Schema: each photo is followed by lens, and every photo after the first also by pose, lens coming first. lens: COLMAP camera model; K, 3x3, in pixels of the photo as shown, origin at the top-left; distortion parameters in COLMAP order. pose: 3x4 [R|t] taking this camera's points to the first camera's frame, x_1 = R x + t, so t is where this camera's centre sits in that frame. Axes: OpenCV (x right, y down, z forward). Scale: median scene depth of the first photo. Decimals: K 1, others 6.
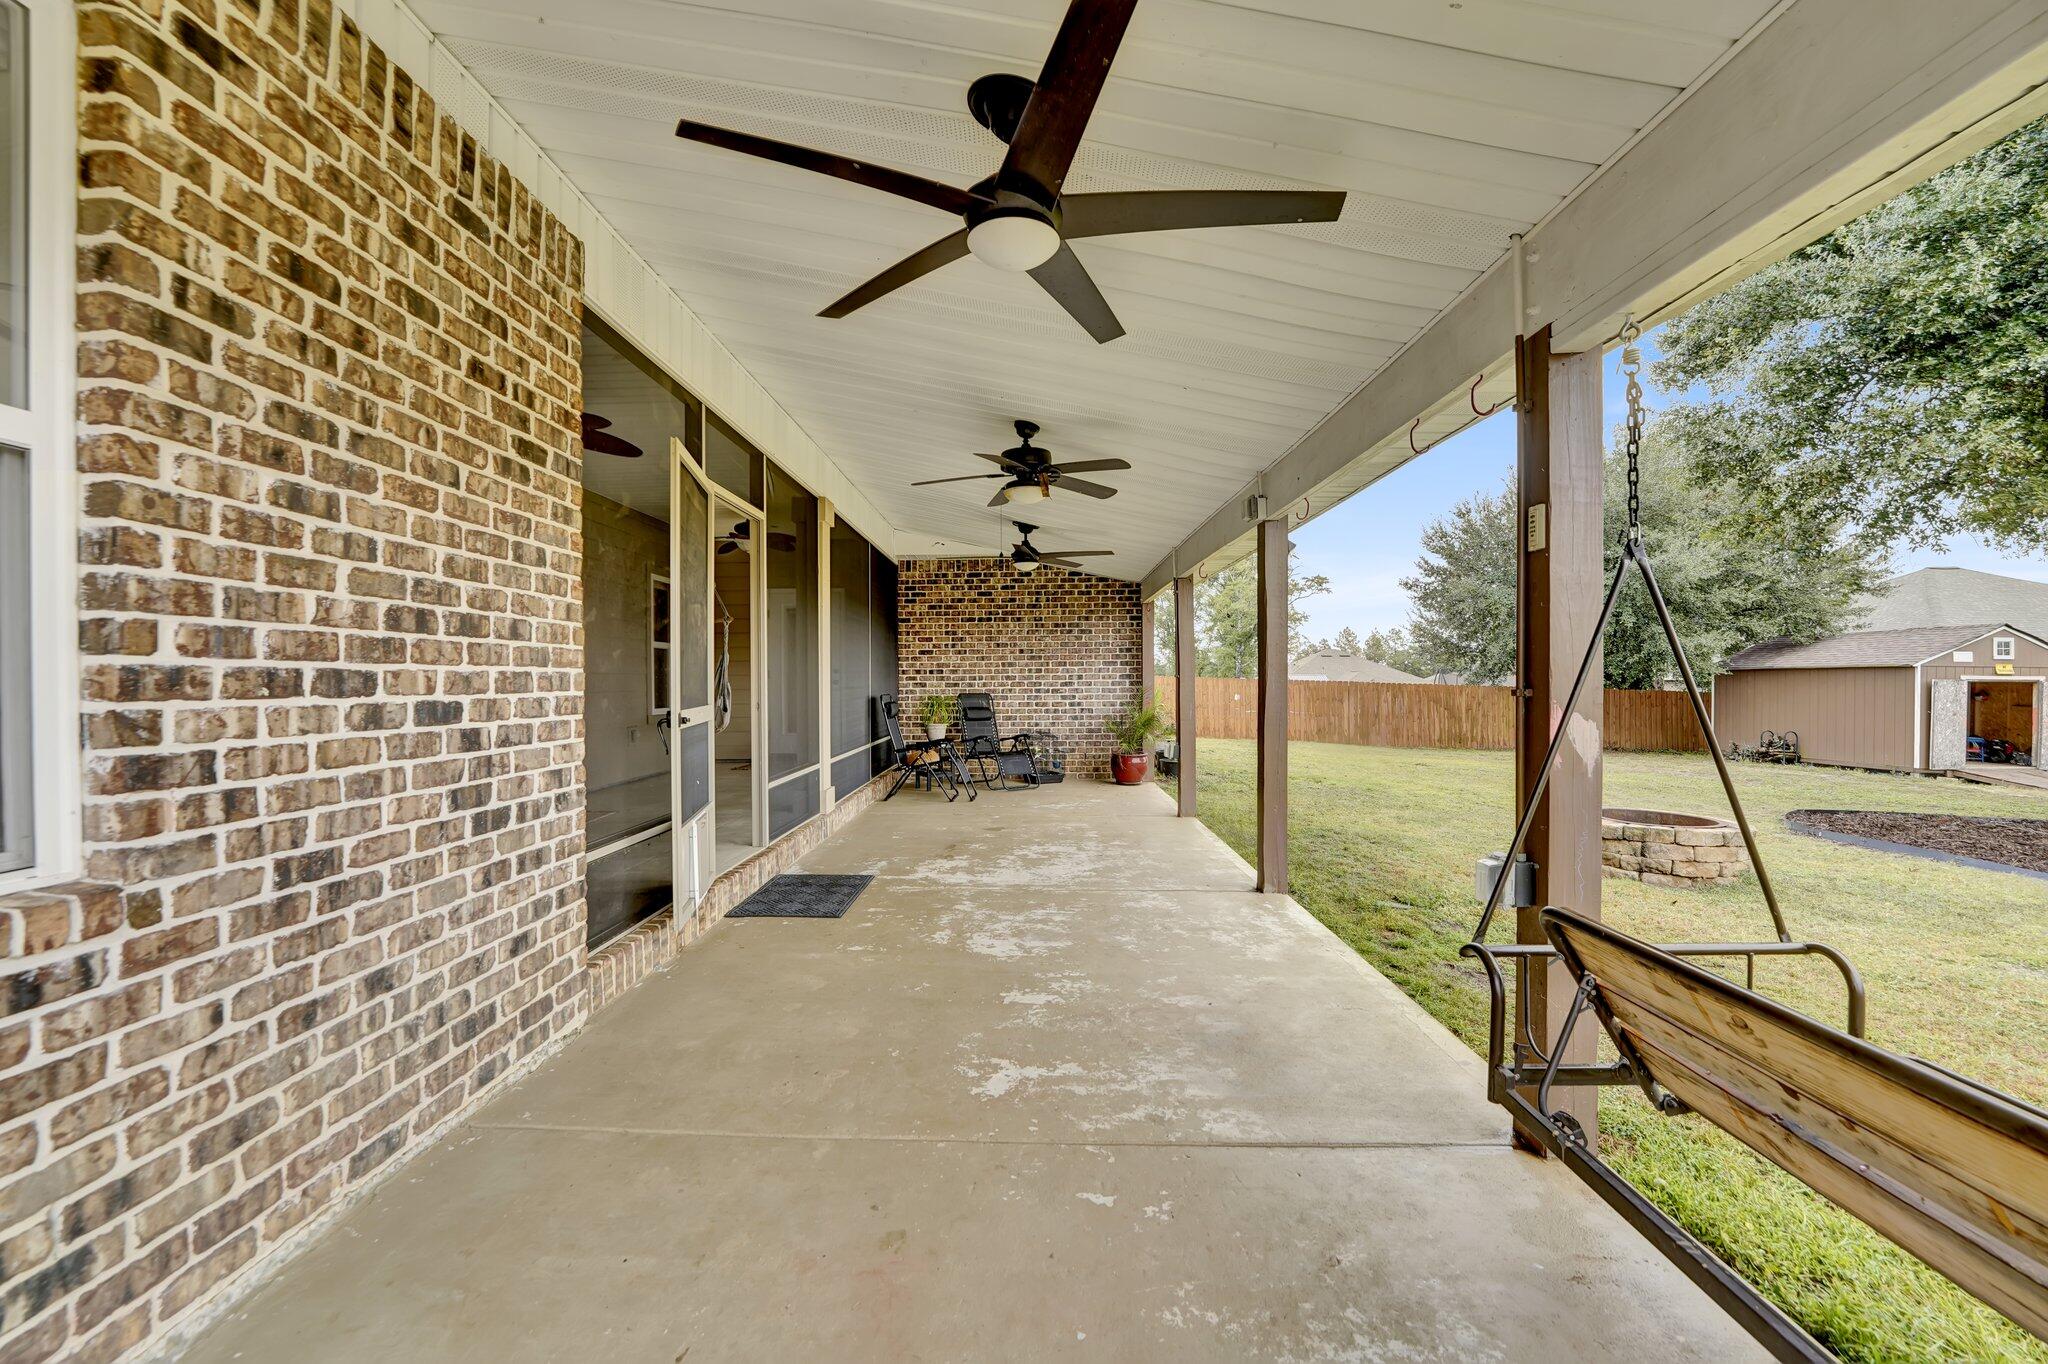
lens RADIAL K [[827.8, 0, 1003.2], [0, 827.8, 682.6], [0, 0, 1]] dist [-0.036033, 0.007175]
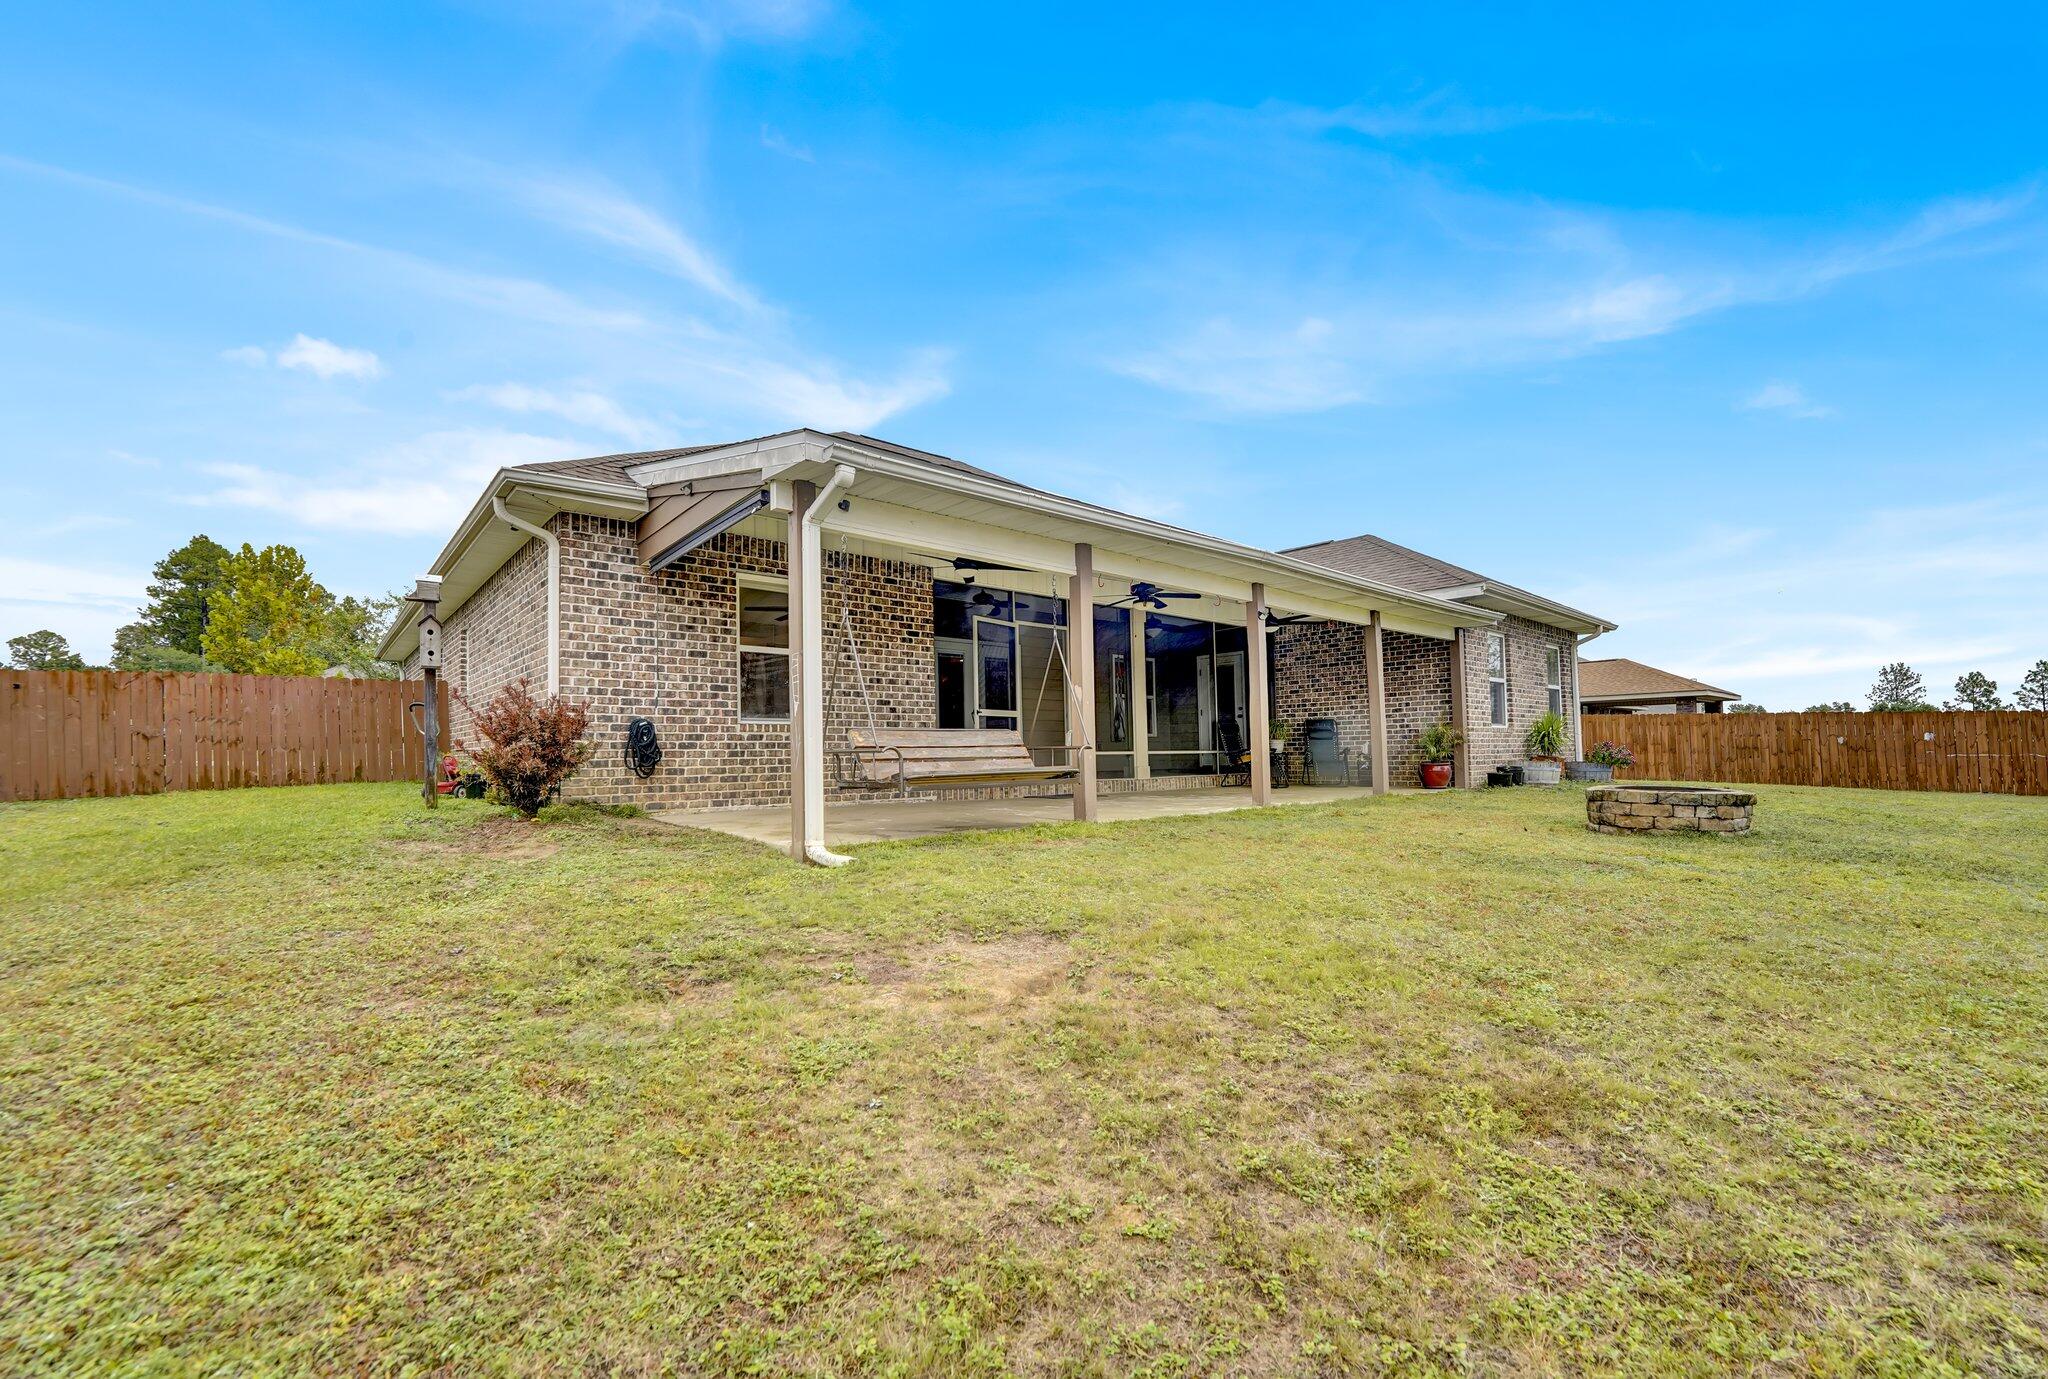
lens RADIAL K [[834.4, 0, 1010.3], [0, 834.4, 743.5], [0, 0, 1]] dist [-0.001179, -0.000051]
pose [[0.681274, -0.012665, -0.731919, 2.777320], [0.006788, 0.999917, -0.010983, 0.286955], [0.731997, 0.002514, 0.681303, -1.393054]]
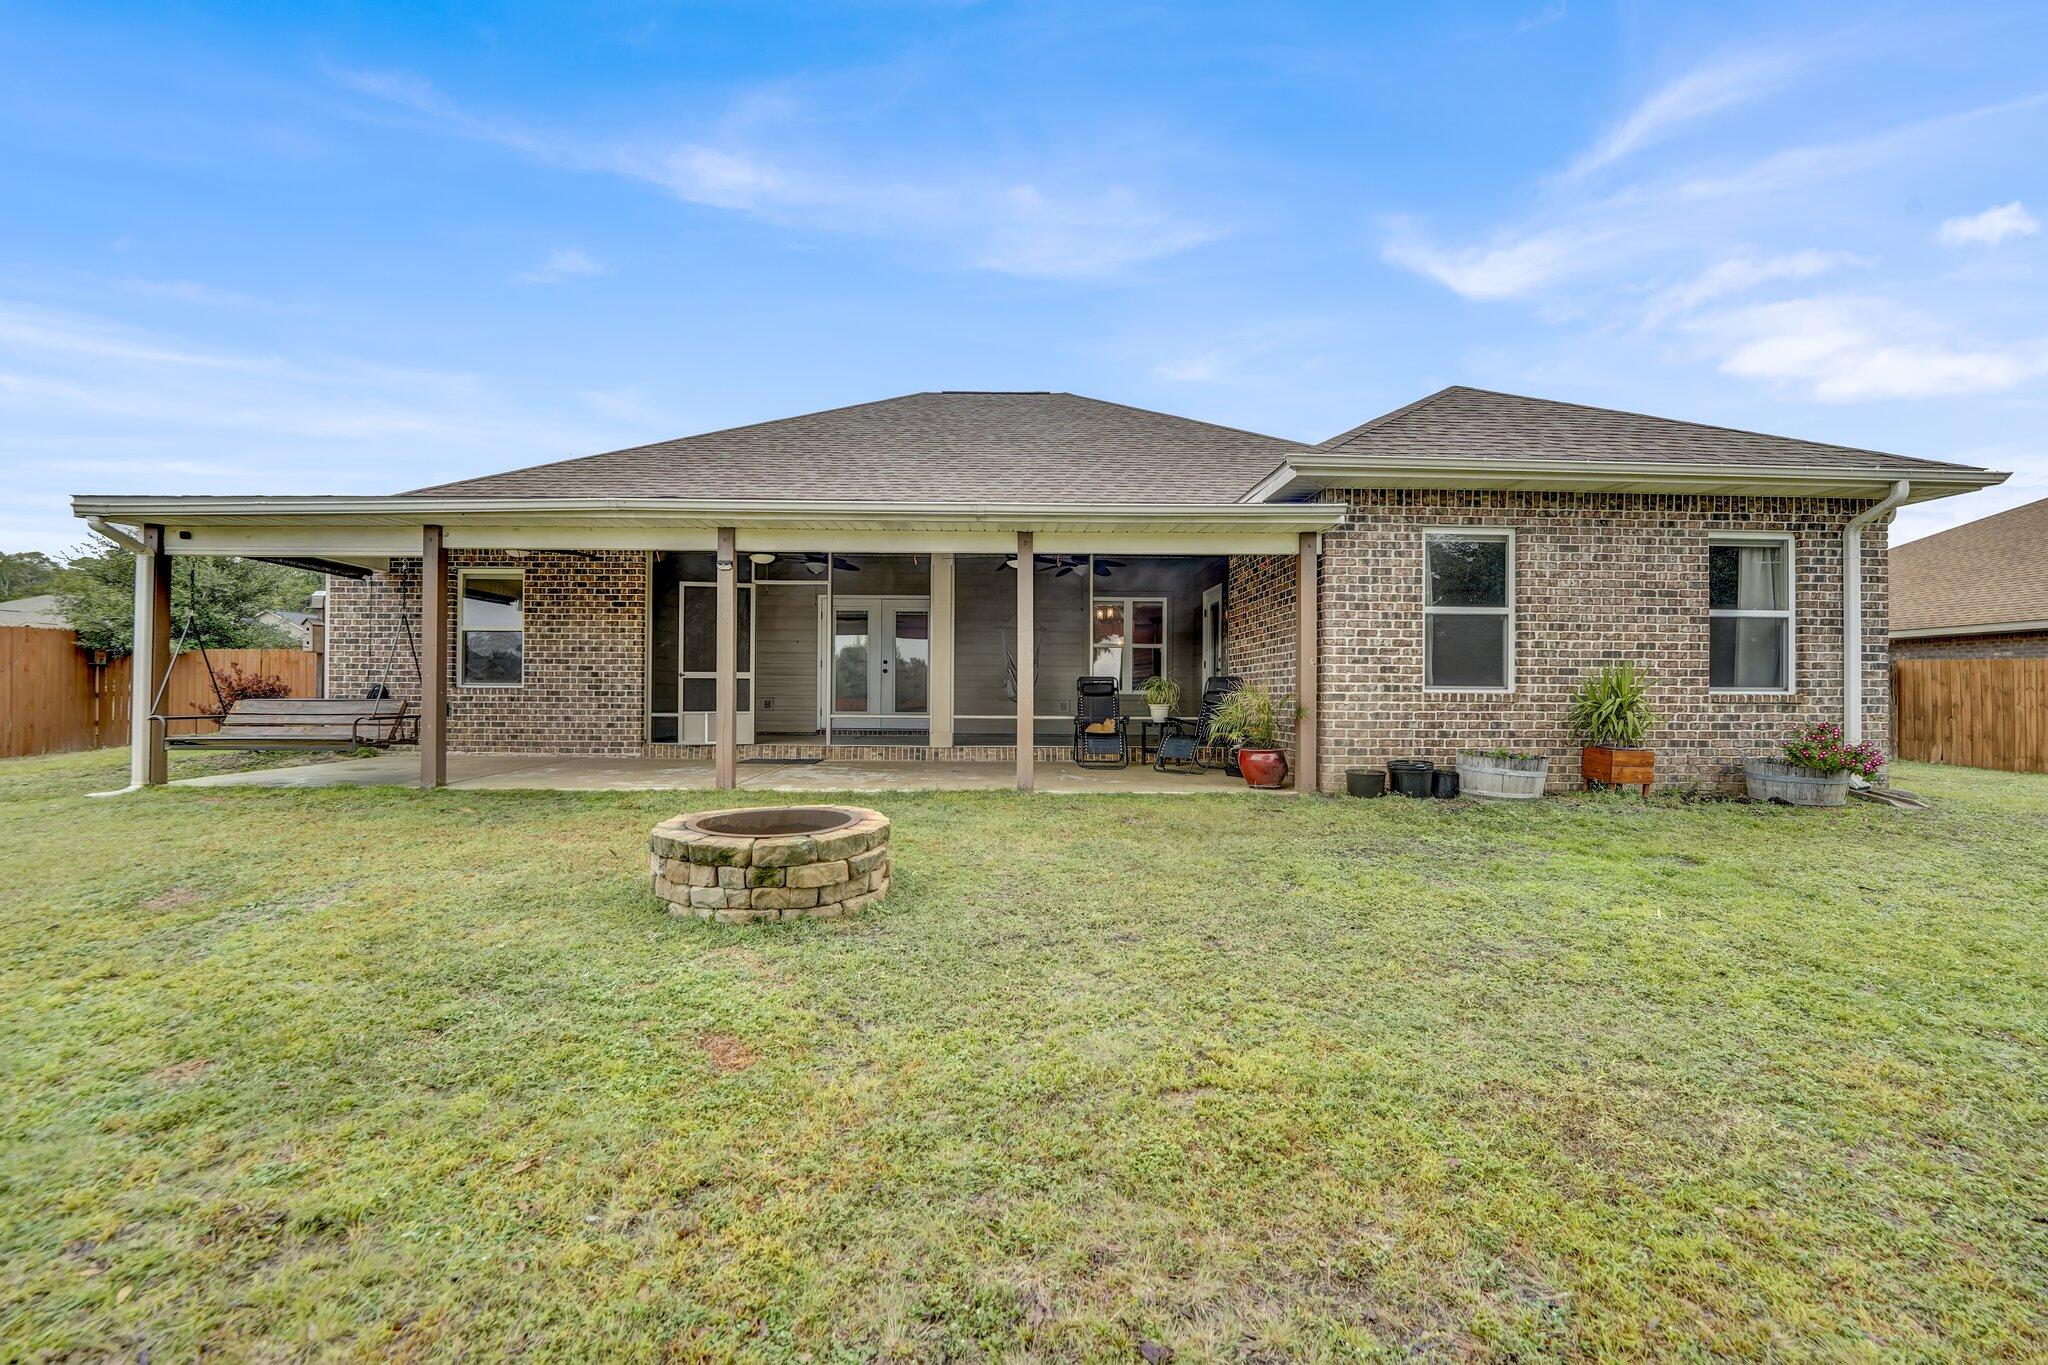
lens RADIAL K [[831.7, 0, 1013.0], [0, 831.7, 689.0], [0, 0, 1]] dist [-0.022868, 0.000505]
pose [[0.060726, -0.004328, -0.998145, 4.073402], [-0.009245, 0.999945, -0.004898, 0.153039], [0.998112, 0.009526, 0.060683, 3.047801]]
